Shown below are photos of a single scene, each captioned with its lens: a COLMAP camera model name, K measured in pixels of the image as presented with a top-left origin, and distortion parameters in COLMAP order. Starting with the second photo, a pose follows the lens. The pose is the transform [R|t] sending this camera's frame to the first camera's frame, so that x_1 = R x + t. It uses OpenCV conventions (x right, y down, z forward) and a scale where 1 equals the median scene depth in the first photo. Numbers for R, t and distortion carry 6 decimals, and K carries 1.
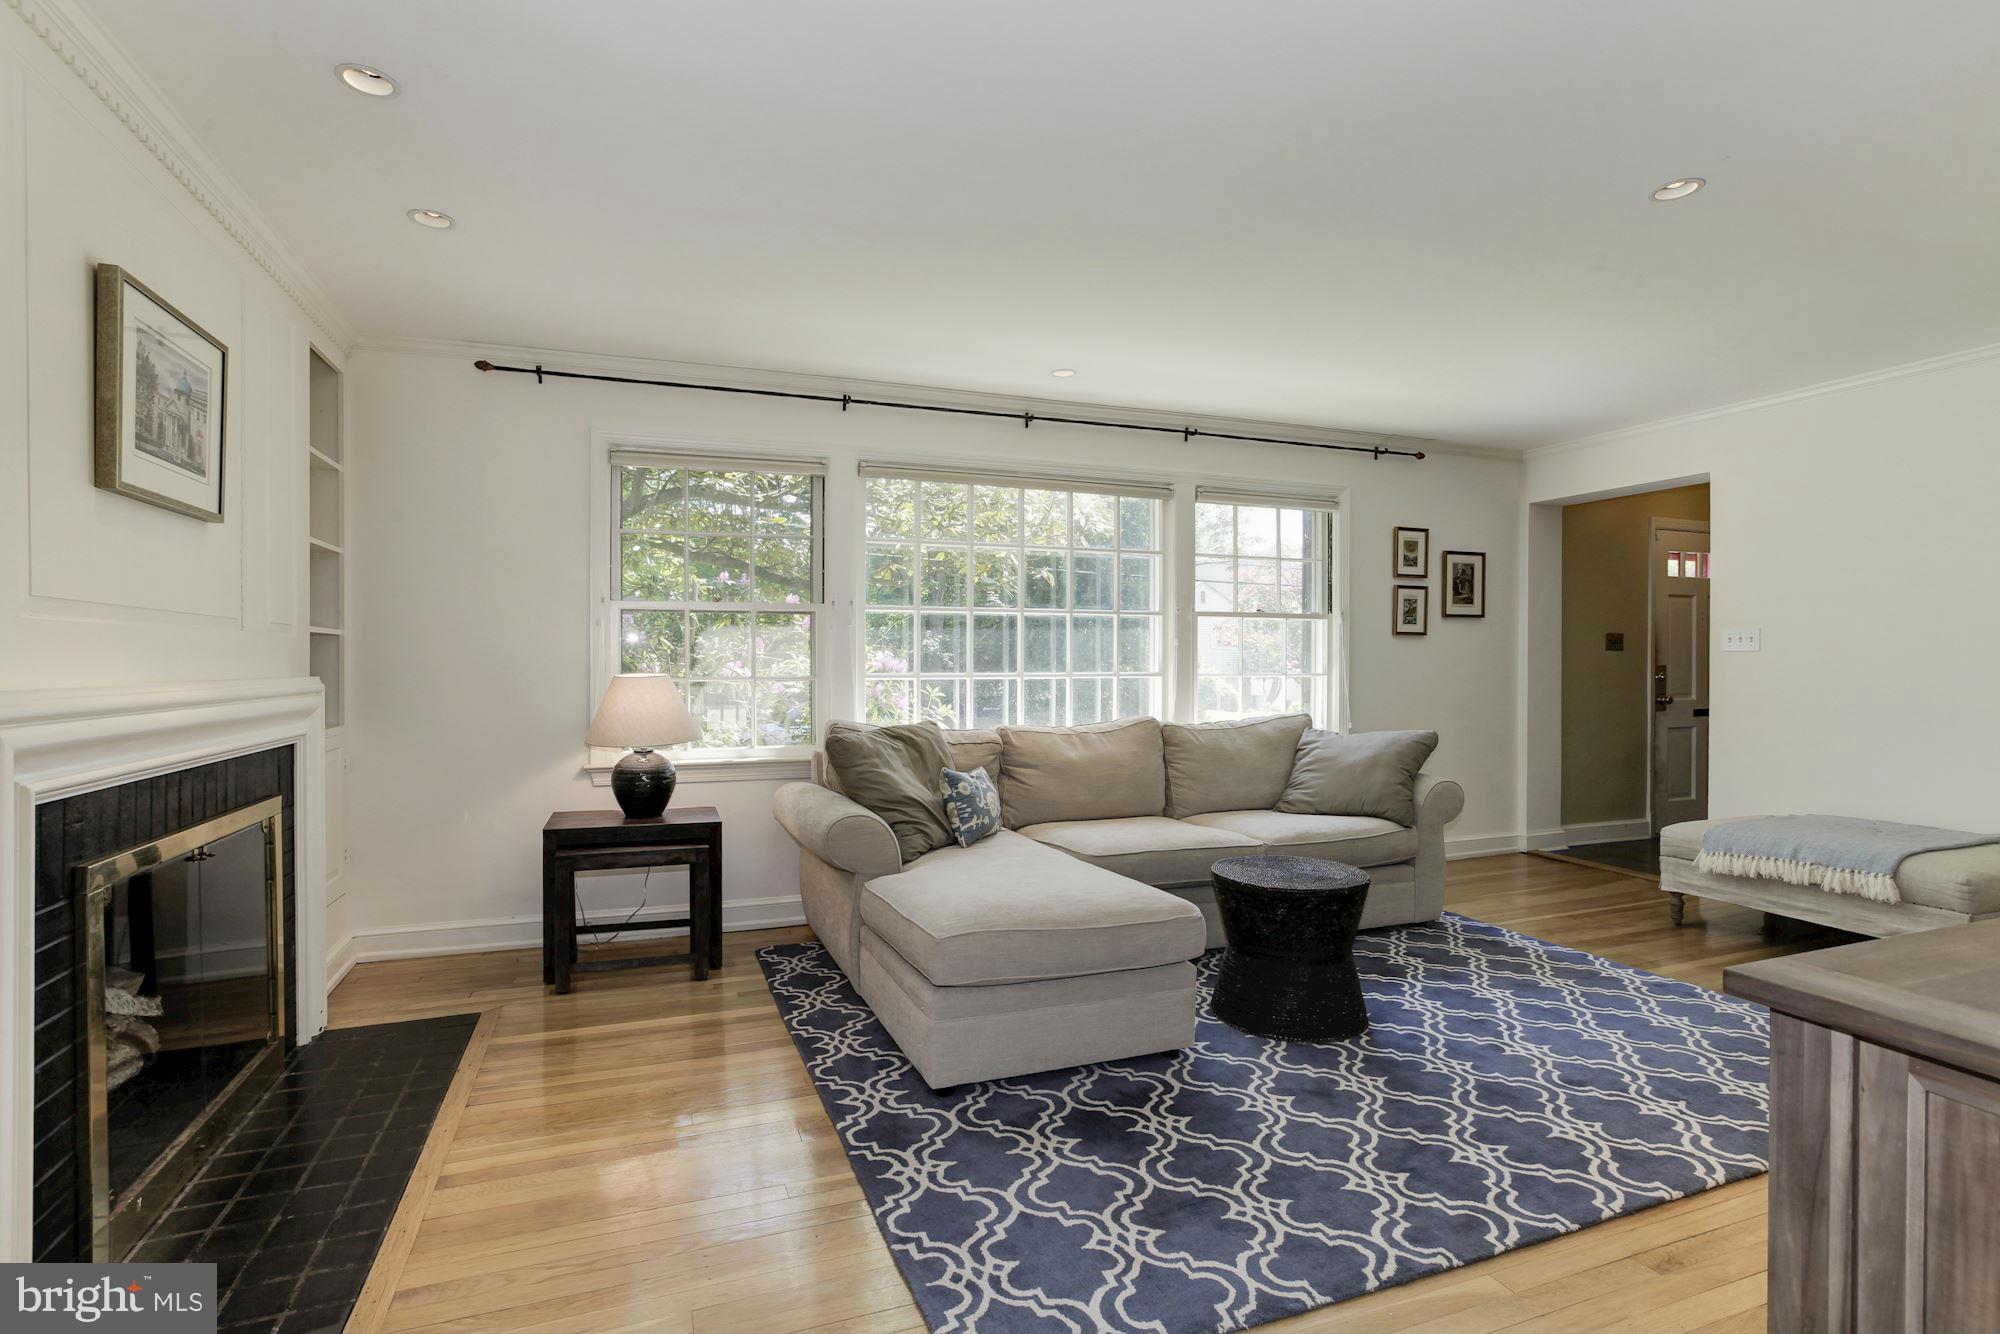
lens RADIAL K [[908.3, 0, 978.5], [0, 908.3, 671.5], [0, 0, 1]] dist [-0.004288, 0.000564]
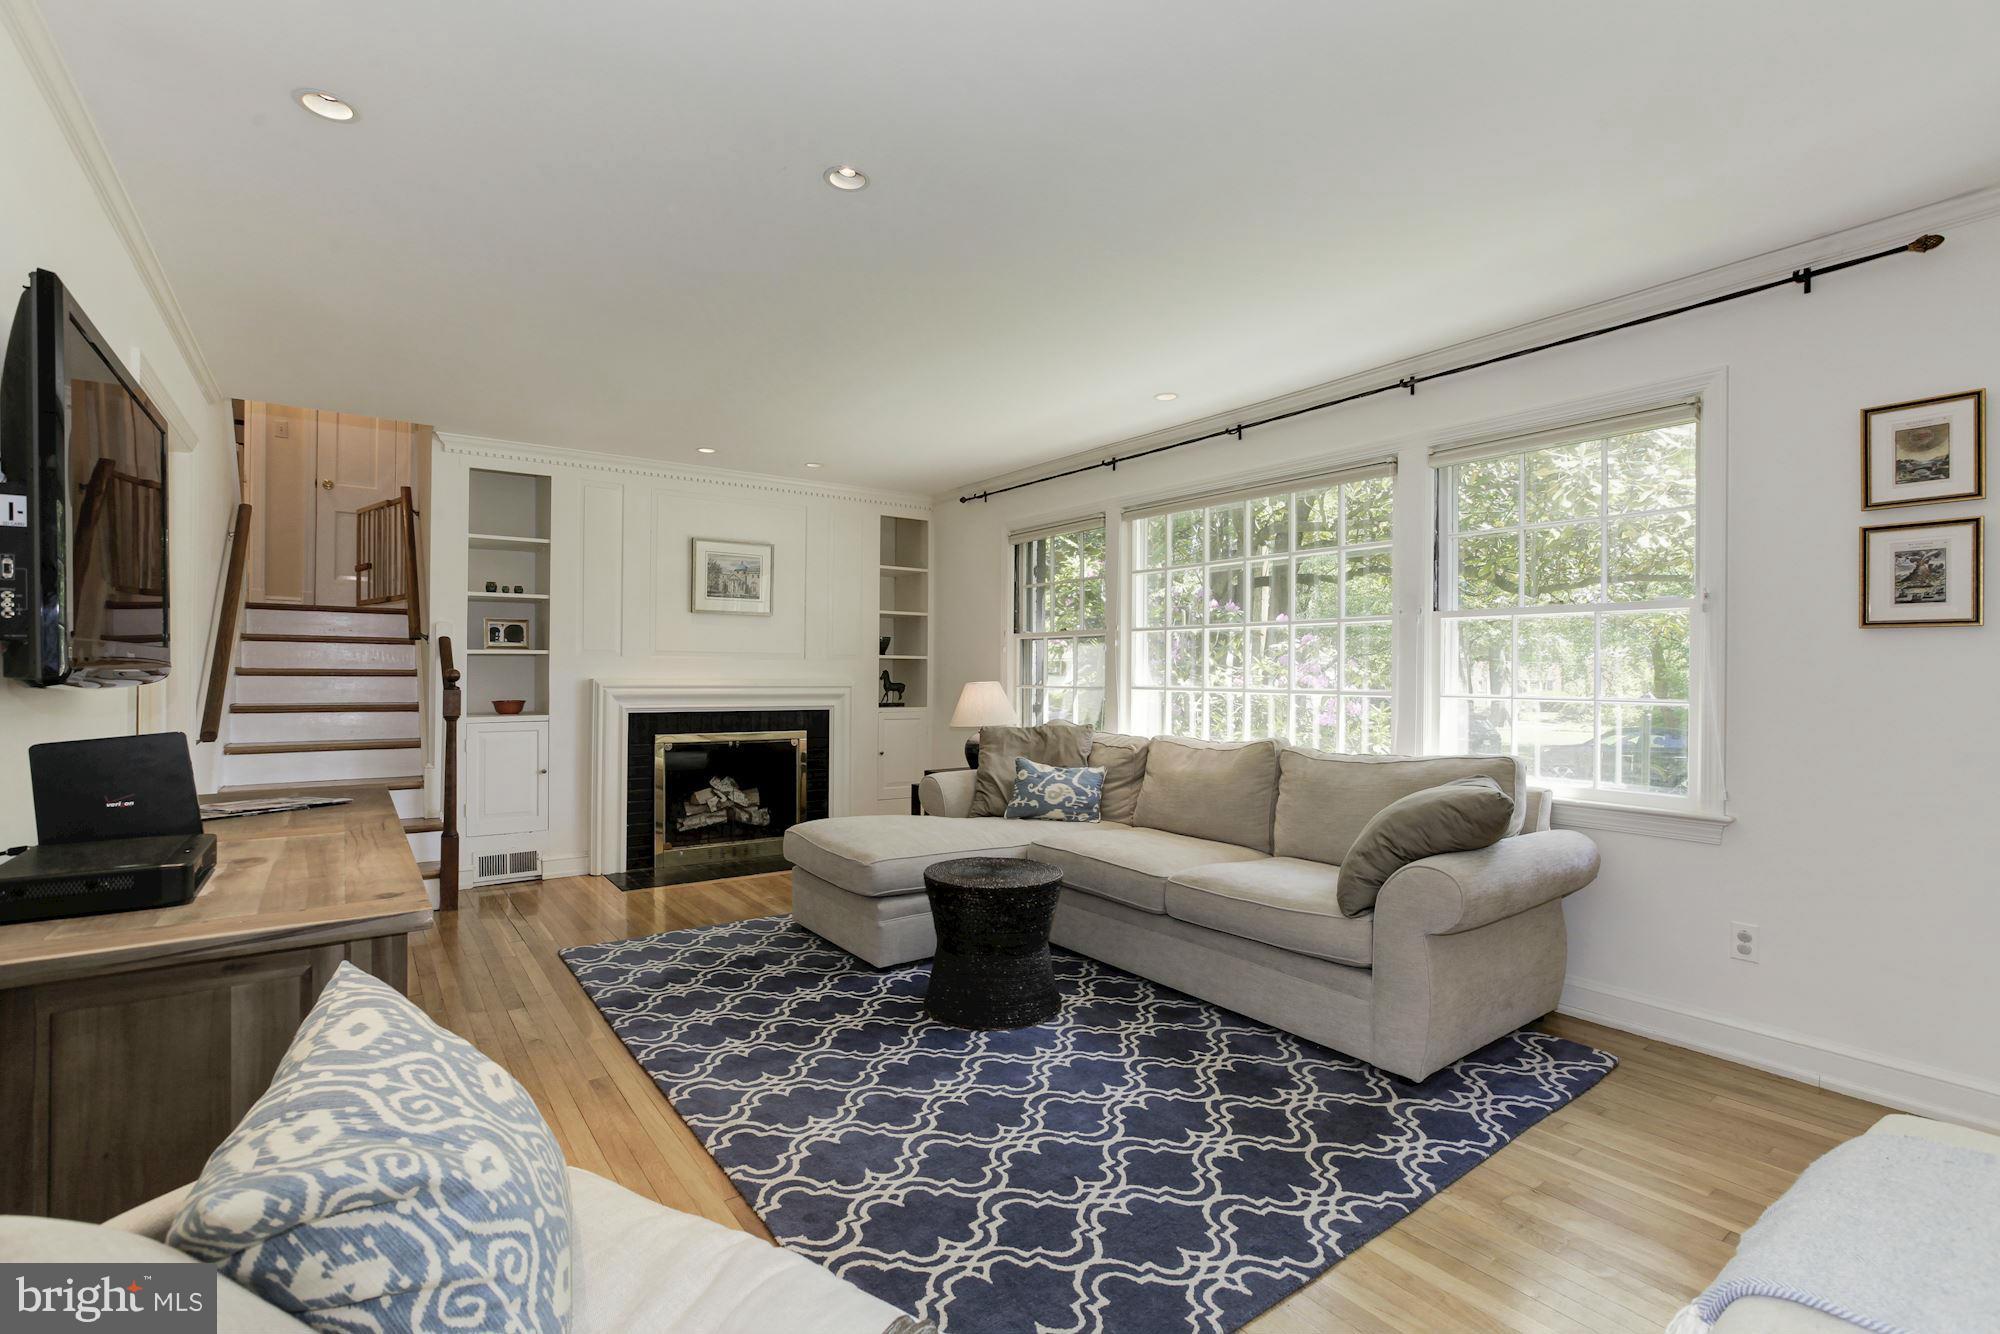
lens RADIAL K [[908.3, 0, 982.1], [0, 908.3, 663.1], [0, 0, 1]] dist [-0.004288, 0.000564]
pose [[0.273686, -0.003946, -0.961811, 1.199571], [-0.015693, 0.999840, -0.008568, -0.013813], [0.961691, 0.017439, 0.273581, 0.605977]]
